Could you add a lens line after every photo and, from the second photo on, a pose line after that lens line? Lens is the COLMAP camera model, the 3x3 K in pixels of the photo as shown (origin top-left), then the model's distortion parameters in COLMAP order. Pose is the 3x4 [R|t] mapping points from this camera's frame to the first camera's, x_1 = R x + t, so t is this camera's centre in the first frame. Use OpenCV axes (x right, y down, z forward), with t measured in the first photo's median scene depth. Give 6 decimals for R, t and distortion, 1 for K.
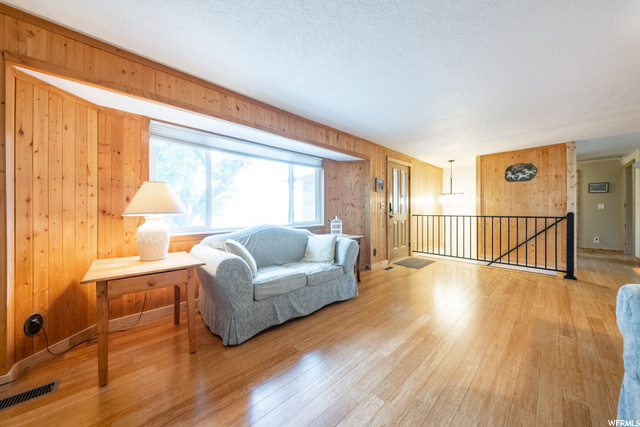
lens RADIAL K [[223.0, 0, 313.5], [0, 223.0, 210.7], [0, 0, 1]] dist [-0.002356, 0.000603]
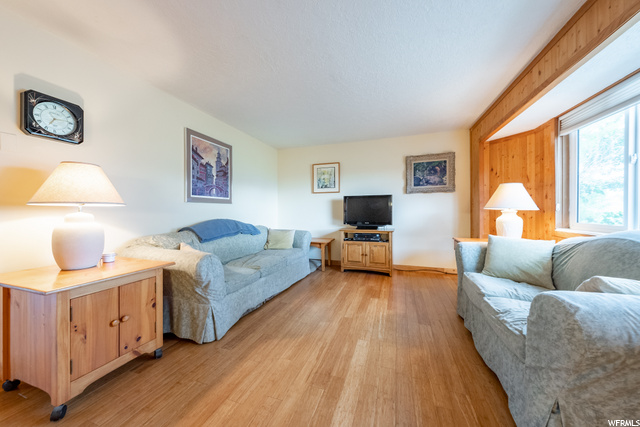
lens RADIAL K [[223.0, 0, 315.6], [0, 223.0, 213.3], [0, 0, 1]] dist [-0.002356, 0.000603]
pose [[-0.891391, 0.014078, -0.453017, 0.376055], [0.013976, 0.999896, 0.003574, 0.010899], [0.453020, -0.003146, -0.891495, 0.707325]]
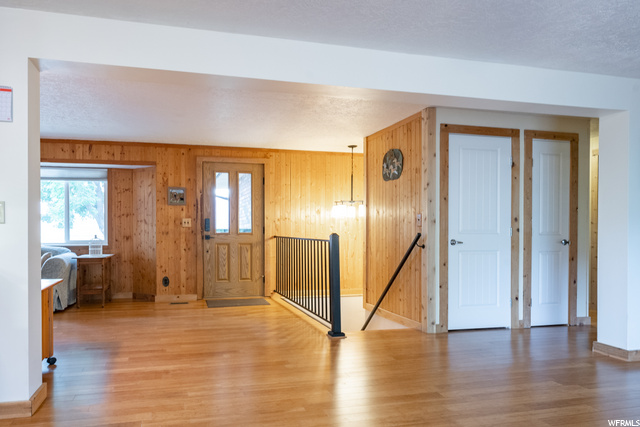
lens RADIAL K [[422.5, 0, 269.6], [0, 422.5, 242.3], [0, 0, 1]] dist [-0.001675, -0.001038]
pose [[0.871614, 0.021377, -0.489727, 1.239575], [-0.006012, 0.999440, 0.032926, -0.003859], [0.490156, -0.025755, 0.871254, -0.122892]]
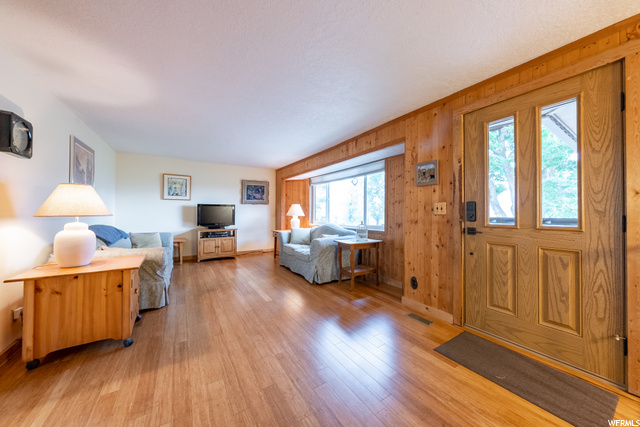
lens RADIAL K [[223.0, 0, 320.8], [0, 223.0, 212.3], [0, 0, 1]] dist [-0.002356, 0.000603]
pose [[-0.177567, 0.006616, -0.984087, 0.882440], [0.001317, 0.999978, 0.006485, -0.016286], [0.984108, -0.000145, -0.177571, 0.788162]]
